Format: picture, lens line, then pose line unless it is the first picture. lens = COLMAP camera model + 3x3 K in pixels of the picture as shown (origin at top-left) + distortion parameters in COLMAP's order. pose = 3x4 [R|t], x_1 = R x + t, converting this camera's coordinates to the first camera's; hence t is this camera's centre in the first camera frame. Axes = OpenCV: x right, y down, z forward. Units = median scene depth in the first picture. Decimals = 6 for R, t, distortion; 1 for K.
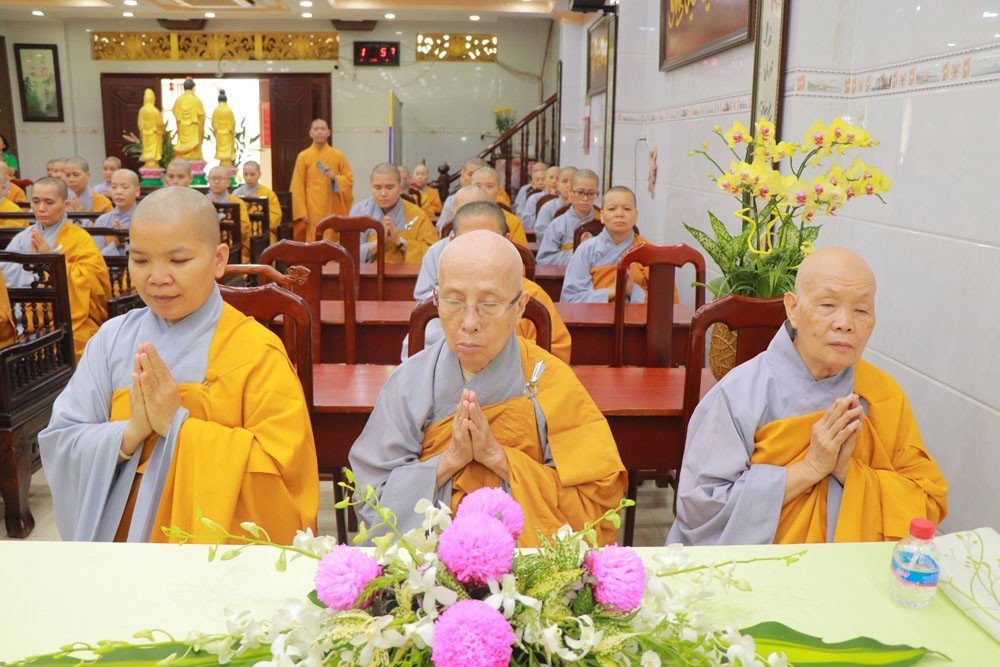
lens RADIAL K [[823.0, 0, 500.0], [0, 823.0, 333.5], [0, 0, 1]] dist [-0.176570, 0.153341]
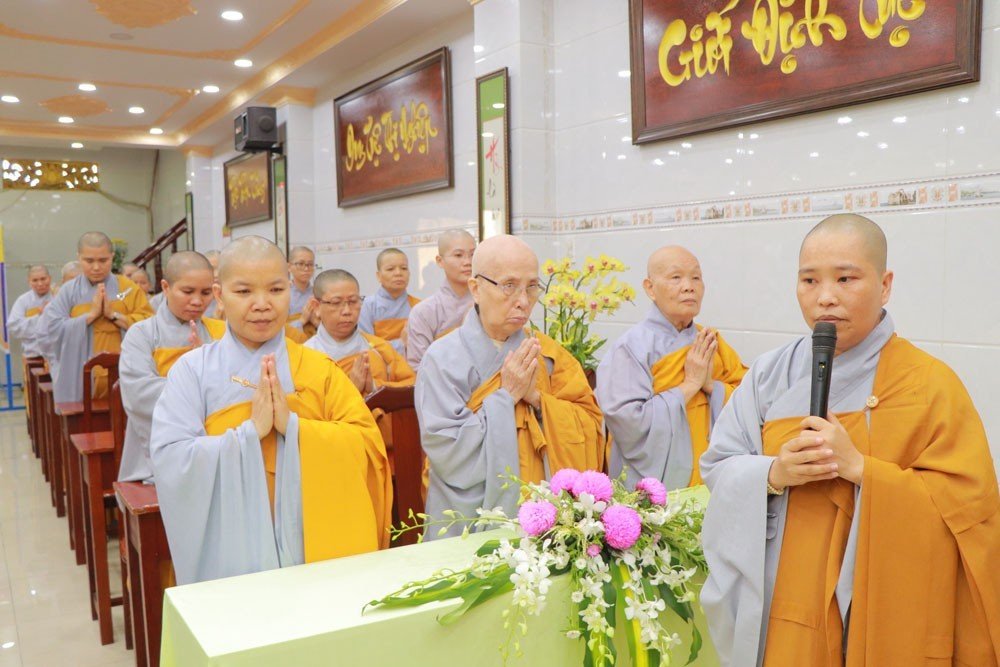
lens RADIAL K [[862.7, 0, 500.0], [0, 862.7, 355.7], [0, 0, 1]] dist [-0.155862, 0.187354]
pose [[0.870895, -0.075334, 0.485661, -0.088381], [0.135903, 0.986564, -0.090671, 0.007973], [-0.472305, 0.144968, 0.869432, -0.052012]]
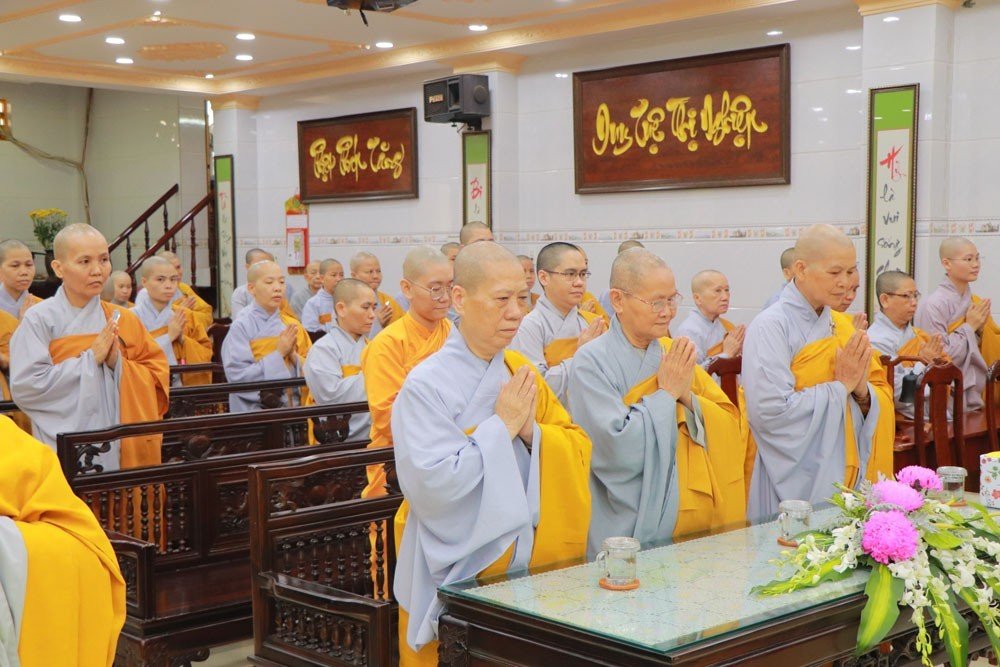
lens RADIAL K [[1323.3, 0, 534.5], [0, 1323.3, 334.8], [0, 0, 1]] dist [0.070559, 0.011783]
pose [[0.759004, -0.060916, 0.648231, -0.413003], [0.161829, 0.982020, -0.097200, 0.001974], [-0.630654, 0.178678, 0.755215, -0.089597]]
